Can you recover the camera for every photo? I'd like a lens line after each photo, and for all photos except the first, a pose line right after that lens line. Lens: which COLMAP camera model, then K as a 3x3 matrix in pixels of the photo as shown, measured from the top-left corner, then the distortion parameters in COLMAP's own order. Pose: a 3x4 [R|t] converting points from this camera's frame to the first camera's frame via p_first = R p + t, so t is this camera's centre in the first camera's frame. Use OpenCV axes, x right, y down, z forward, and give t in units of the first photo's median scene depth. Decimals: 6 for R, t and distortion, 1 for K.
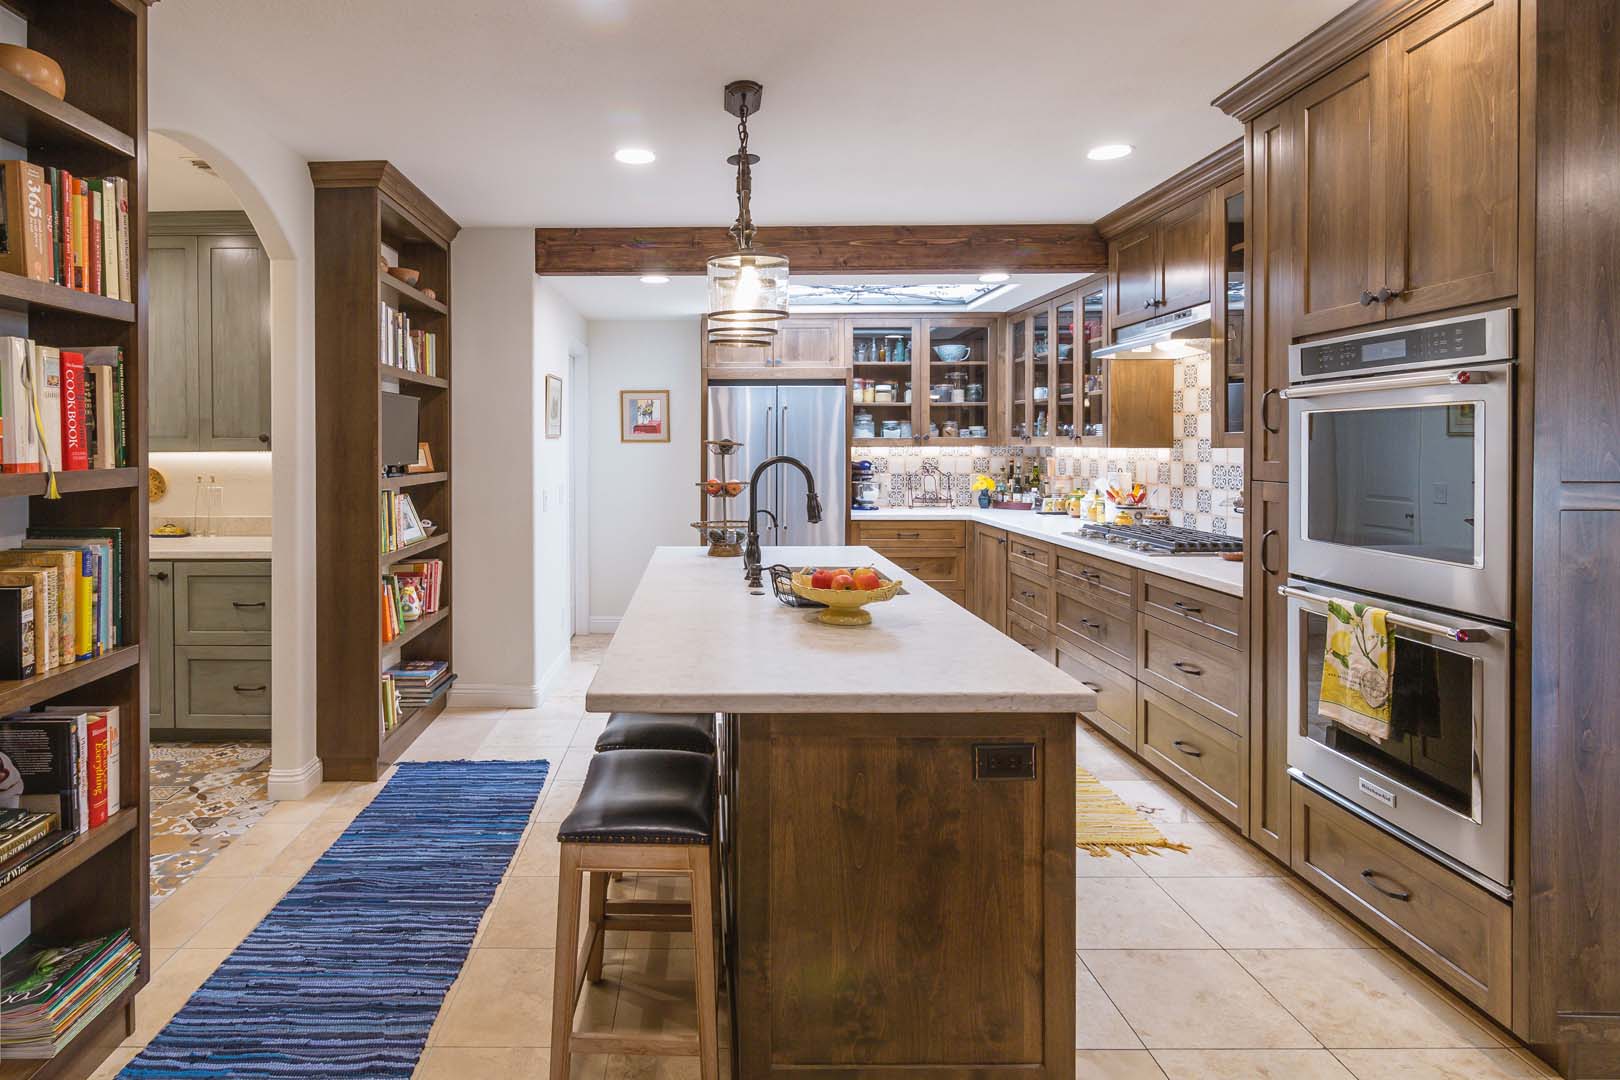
lens RADIAL K [[909.9, 0, 691.7], [0, 909.9, 459.7], [0, 0, 1]] dist [-0.004507, 0.004408]
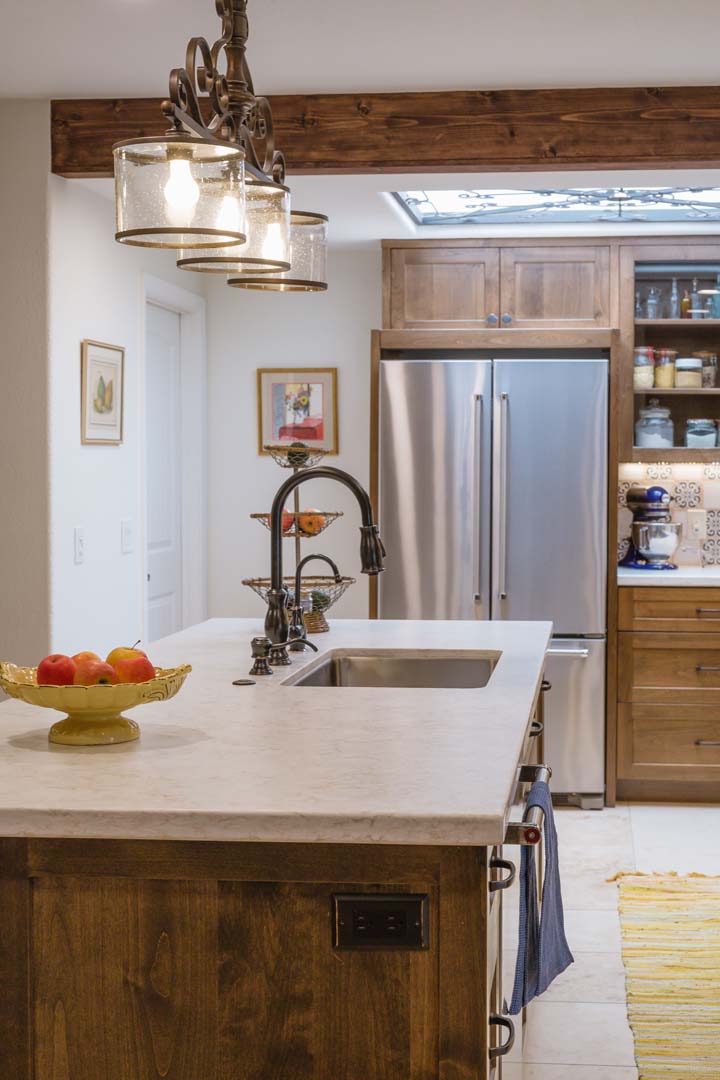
lens RADIAL K [[1574.6, 0, 444.4], [0, 1574.6, 537.8], [0, 0, 1]] dist [-0.004449, 0.000000]
pose [[0.997441, 0.007572, -0.071092, 0.201201], [-0.005658, 0.999617, 0.027089, 0.011376], [0.071270, -0.026618, 0.997102, -0.049237]]
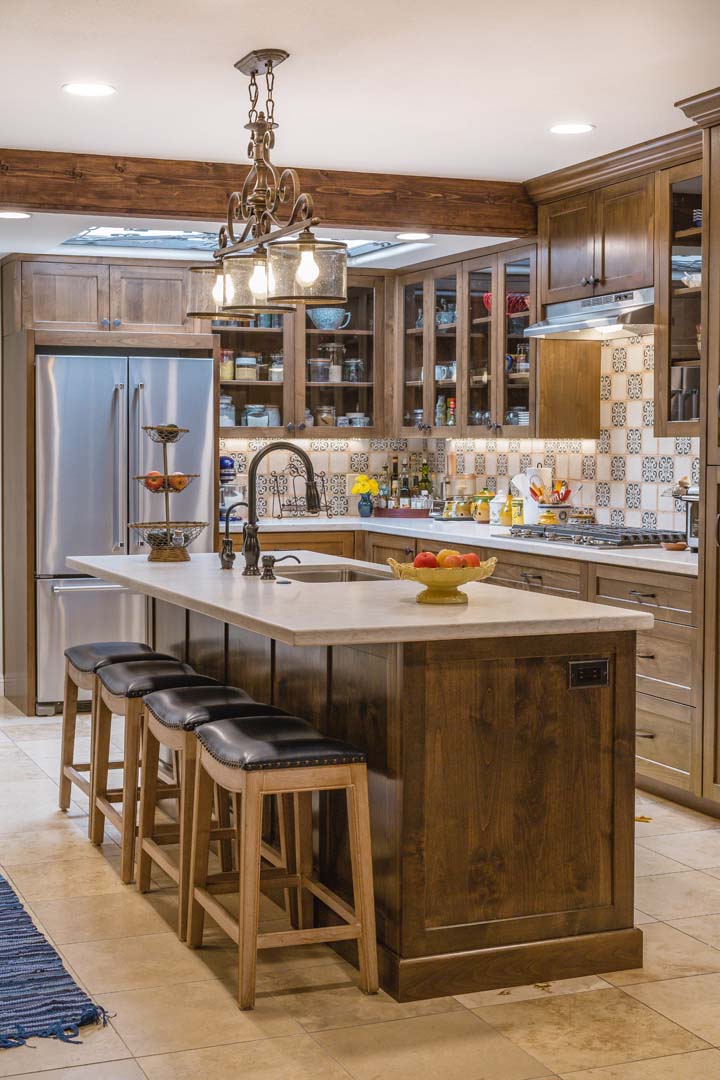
lens RADIAL K [[1574.6, 0, 320.1], [0, 1574.6, 535.9], [0, 0, 1]] dist [-0.004449, 0.000000]
pose [[0.925139, -0.019101, 0.379147, -0.364632], [0.003334, 0.999104, 0.042199, 0.018471], [-0.379613, -0.037776, 0.924374, -0.389809]]
